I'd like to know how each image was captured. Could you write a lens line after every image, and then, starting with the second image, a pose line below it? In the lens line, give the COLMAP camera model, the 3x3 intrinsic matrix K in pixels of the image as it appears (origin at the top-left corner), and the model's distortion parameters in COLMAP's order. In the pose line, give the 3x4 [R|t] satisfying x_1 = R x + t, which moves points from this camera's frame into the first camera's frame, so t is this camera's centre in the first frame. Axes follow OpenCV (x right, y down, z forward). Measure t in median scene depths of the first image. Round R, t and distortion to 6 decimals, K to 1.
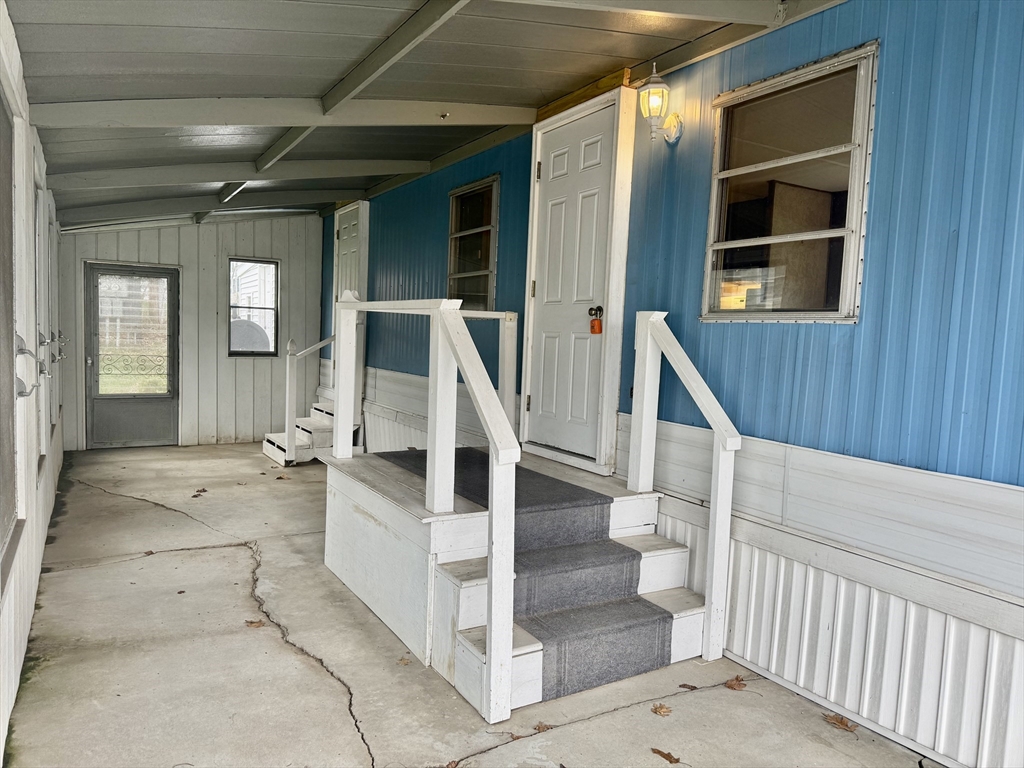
lens RADIAL K [[720.8, 0, 509.9], [0, 720.8, 381.0], [0, 0, 1]] dist [0.068909, -0.093302]
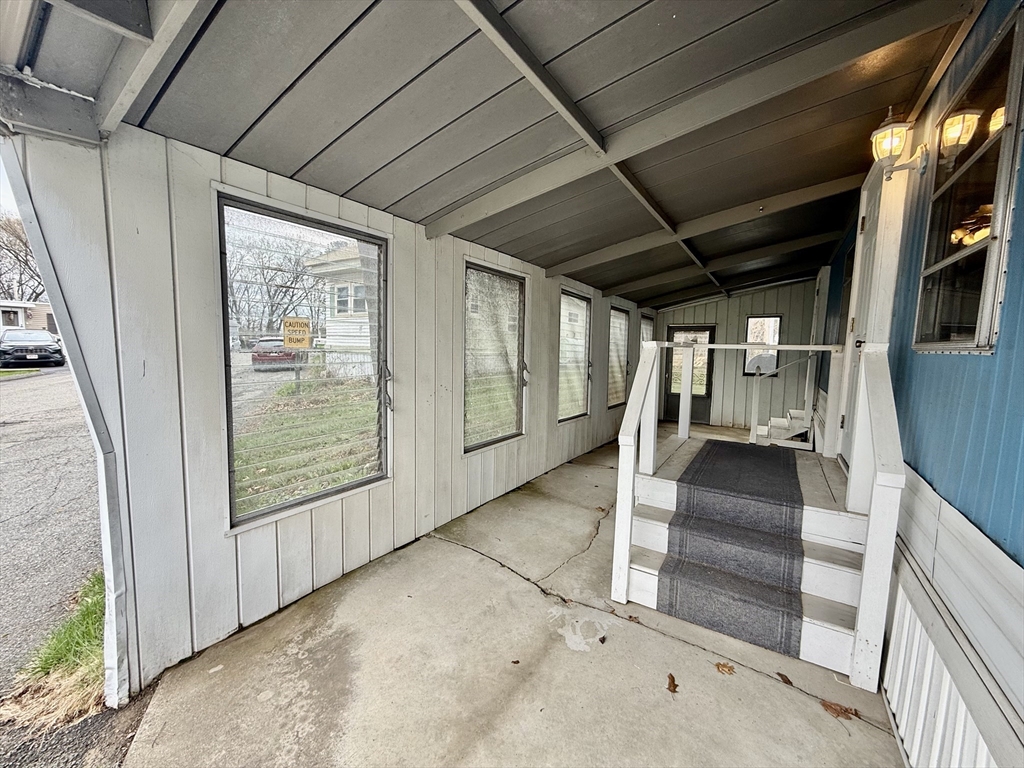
lens RADIAL K [[407.8, 0, 511.0], [0, 407.8, 383.0], [0, 0, 1]] dist [-0.001307, 0.000303]
pose [[0.440831, 0.051741, -0.896098, 0.236464], [-0.062869, 0.997665, 0.026677, -0.010074], [0.895386, 0.044576, 0.443054, 0.127736]]
